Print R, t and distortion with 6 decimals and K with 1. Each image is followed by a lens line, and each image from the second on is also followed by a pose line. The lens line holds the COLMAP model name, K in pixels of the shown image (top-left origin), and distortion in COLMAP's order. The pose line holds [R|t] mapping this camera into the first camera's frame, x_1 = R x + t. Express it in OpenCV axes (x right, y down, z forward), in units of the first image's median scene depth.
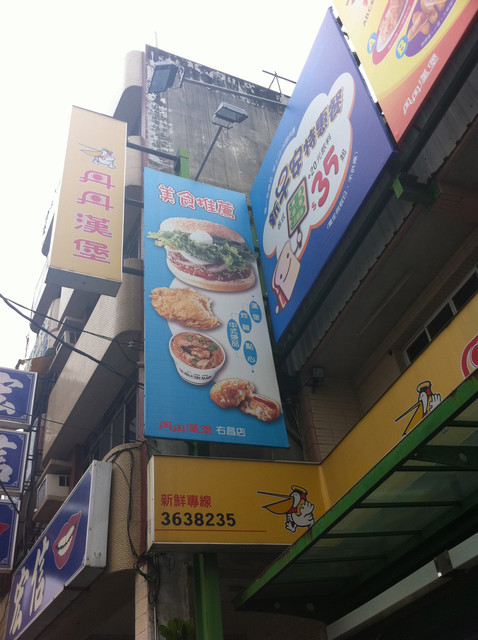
lens RADIAL K [[623.3, 0, 239.0], [0, 623.3, 320.0], [0, 0, 1]] dist [0.131480, -0.357743]
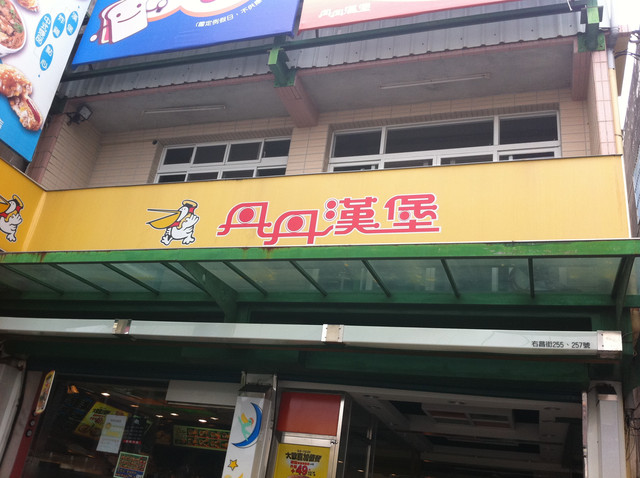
lens RADIAL K [[623.3, 0, 320.0], [0, 623.3, 239.0], [0, 0, 1]] dist [0.131480, -0.357743]
pose [[0.584380, 0.492658, 0.644816, -0.239997], [-0.643091, 0.765787, -0.002267, -0.002018], [-0.494909, -0.413350, 0.764335, -0.069730]]
